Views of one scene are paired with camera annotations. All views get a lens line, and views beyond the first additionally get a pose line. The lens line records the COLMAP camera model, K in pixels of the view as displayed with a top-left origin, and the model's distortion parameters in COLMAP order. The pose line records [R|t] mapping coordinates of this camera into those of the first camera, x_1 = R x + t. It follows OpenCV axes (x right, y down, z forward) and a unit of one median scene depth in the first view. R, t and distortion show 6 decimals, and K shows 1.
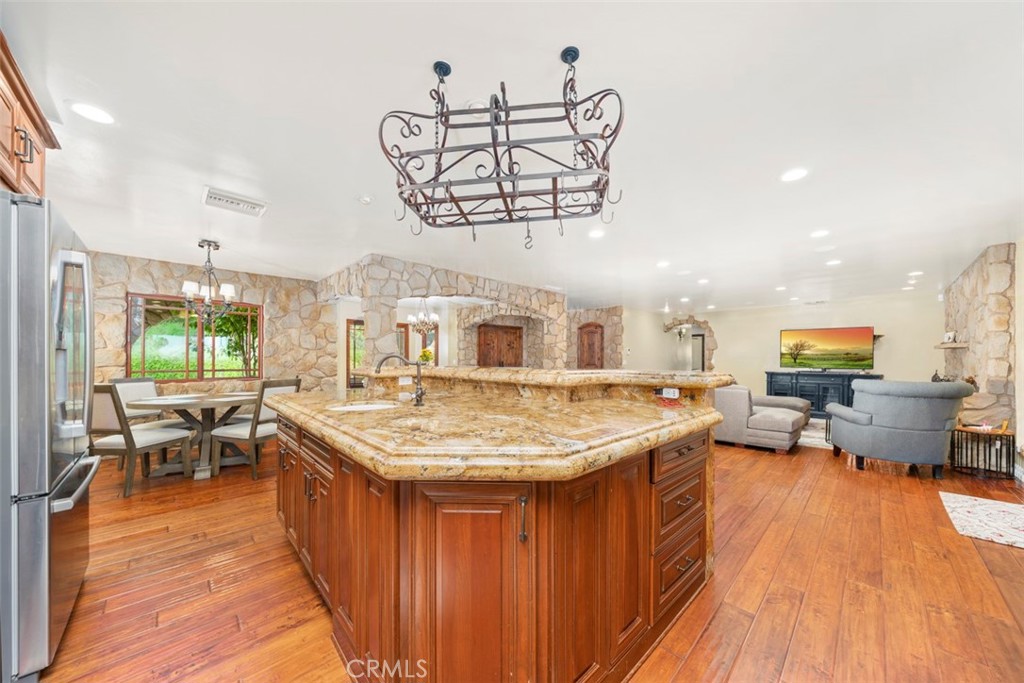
lens RADIAL K [[355.5, 0, 509.1], [0, 355.5, 358.9], [0, 0, 1]] dist [-0.001730, -0.000131]
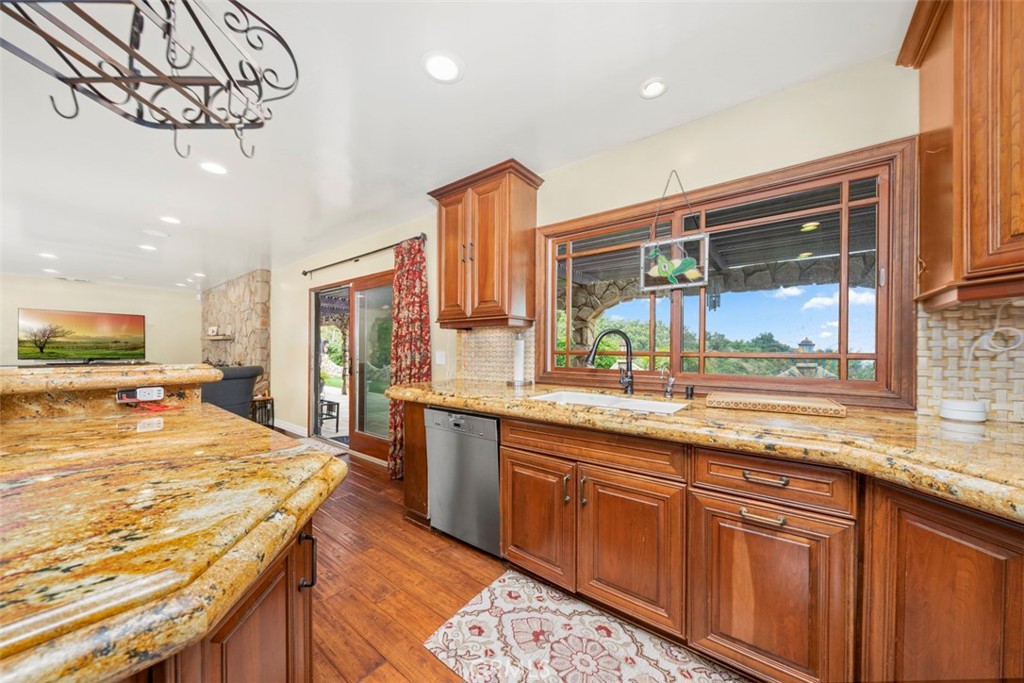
lens RADIAL K [[355.5, 0, 516.4], [0, 355.5, 347.4], [0, 0, 1]] dist [-0.001730, -0.000131]
pose [[-0.150470, 0.003468, 0.988609, -0.122519], [-0.002874, 0.999988, -0.003946, -0.000217], [-0.988610, -0.003435, -0.150458, 0.106624]]
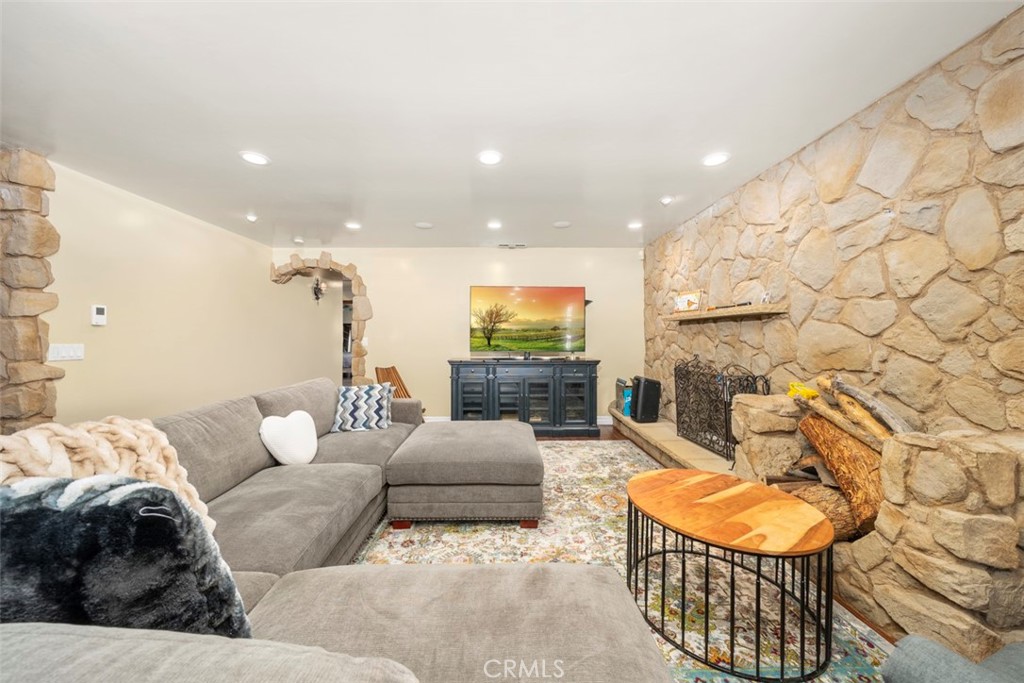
lens RADIAL K [[355.5, 0, 507.3], [0, 355.5, 332.4], [0, 0, 1]] dist [-0.001730, -0.000131]
pose [[0.667794, 0.008100, 0.744302, 0.425836], [0.003823, 0.999890, -0.014311, 0.001261], [-0.744337, 0.012402, 0.667689, 0.644596]]
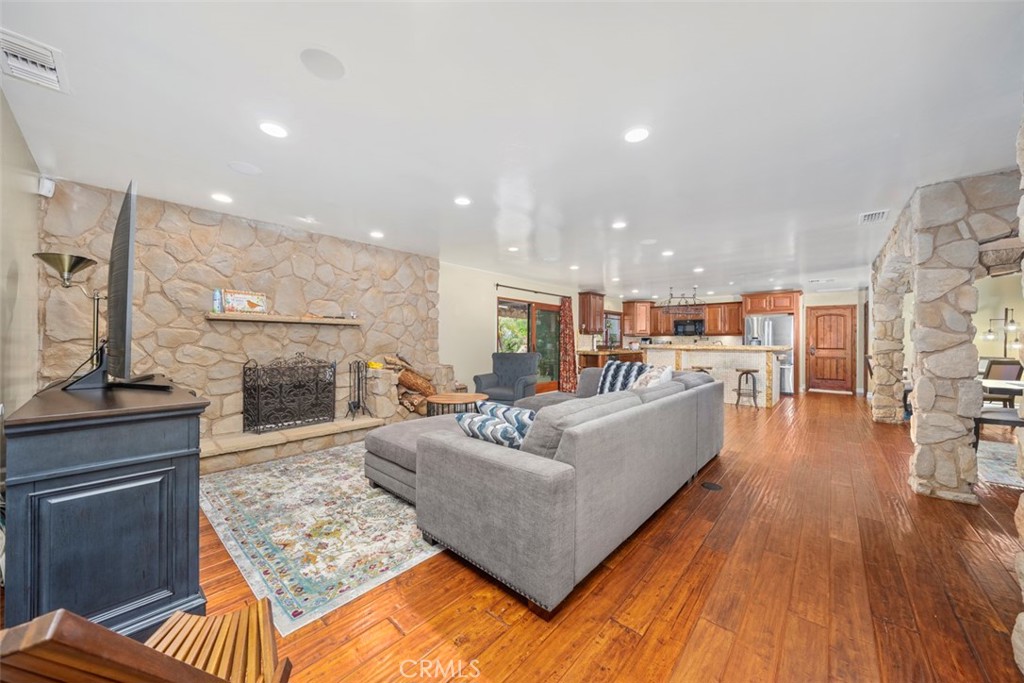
lens RADIAL K [[355.5, 0, 504.4], [0, 355.5, 340.8], [0, 0, 1]] dist [-0.001730, -0.000131]
pose [[-0.997477, -0.006942, -0.070650, 0.647596], [-0.006848, 0.999975, -0.001578, 0.004922], [0.070659, -0.001090, -0.997500, 1.333641]]
